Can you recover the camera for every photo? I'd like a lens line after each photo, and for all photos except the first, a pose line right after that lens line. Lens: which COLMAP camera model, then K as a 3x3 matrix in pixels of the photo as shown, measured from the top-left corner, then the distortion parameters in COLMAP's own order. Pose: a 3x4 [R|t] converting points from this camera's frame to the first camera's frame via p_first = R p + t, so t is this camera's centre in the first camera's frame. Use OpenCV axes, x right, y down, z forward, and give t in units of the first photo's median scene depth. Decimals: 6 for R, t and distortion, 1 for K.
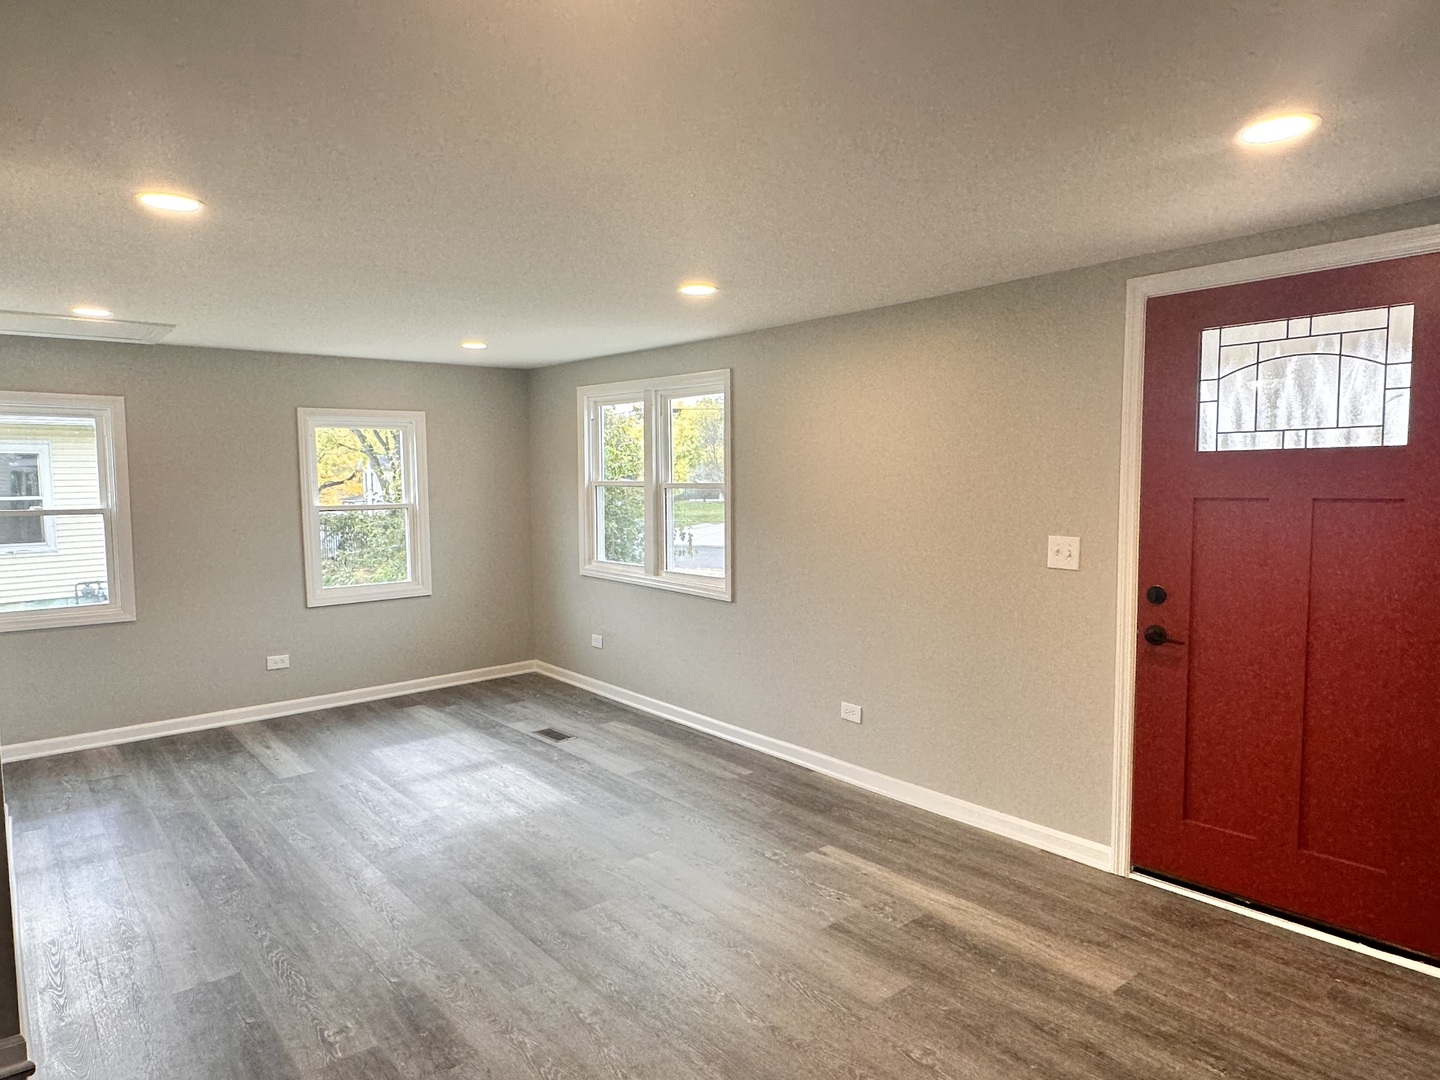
lens RADIAL K [[872.7, 0, 718.6], [0, 872.7, 541.5], [0, 0, 1]] dist [-0.000534, -0.002076]
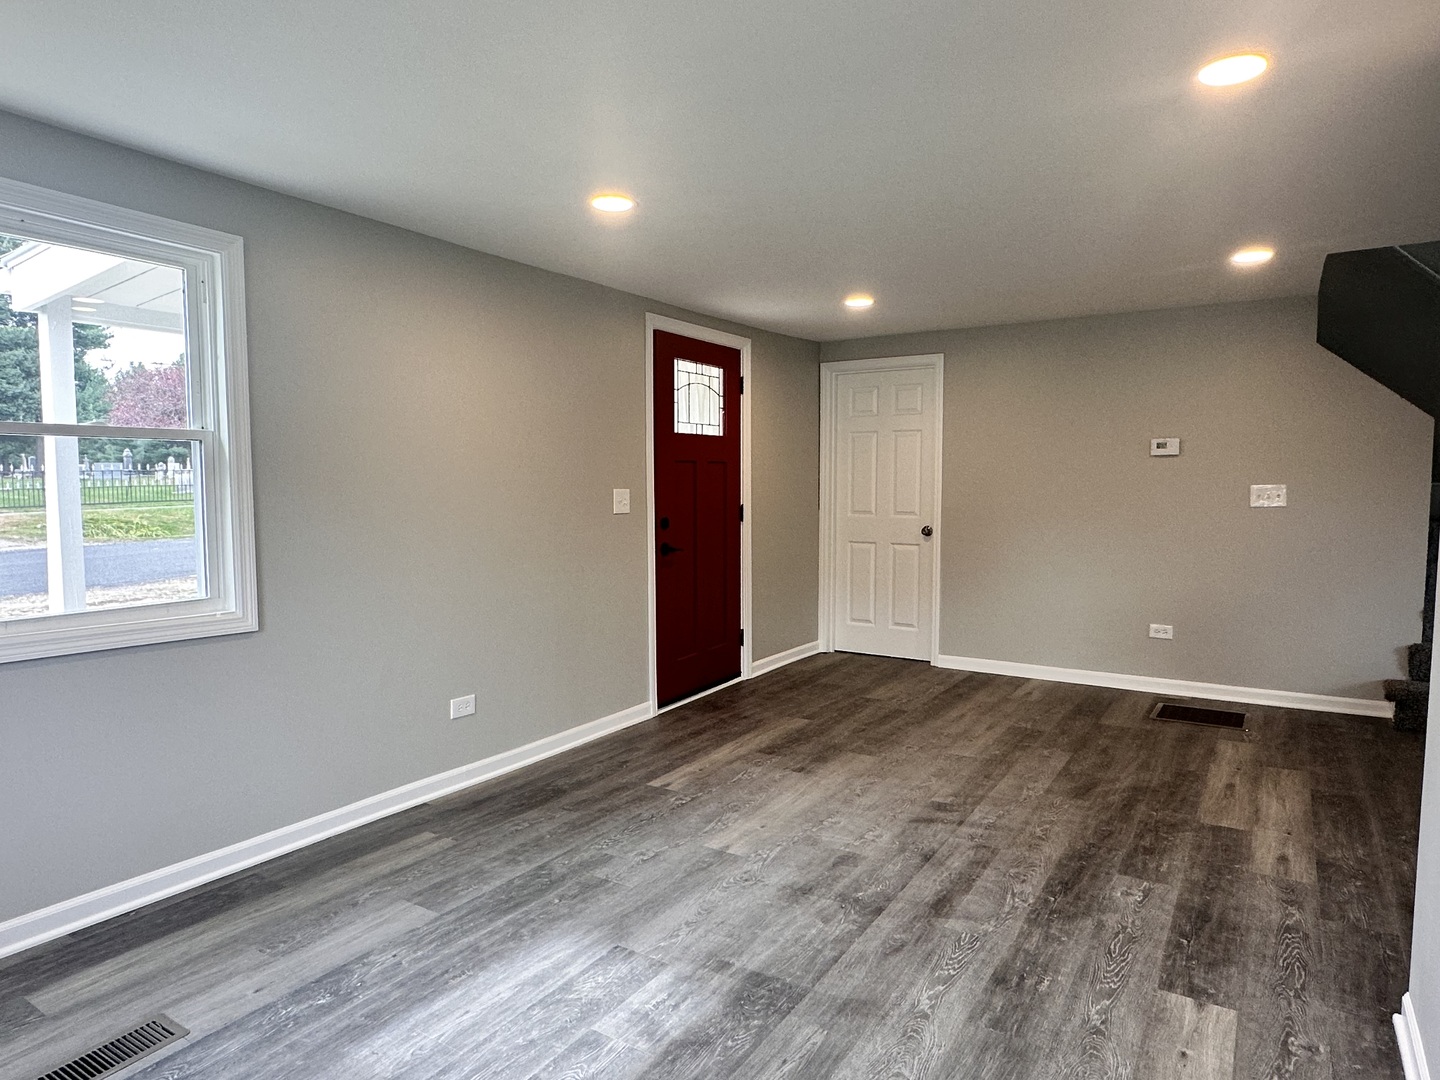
lens RADIAL K [[872.7, 0, 719.0], [0, 872.7, 538.9], [0, 0, 1]] dist [-0.000534, -0.002076]
pose [[-0.285500, -0.063816, 0.956252, -0.924698], [0.067567, 0.993958, 0.086505, -0.035426], [-0.955994, 0.089308, -0.279463, 1.225844]]
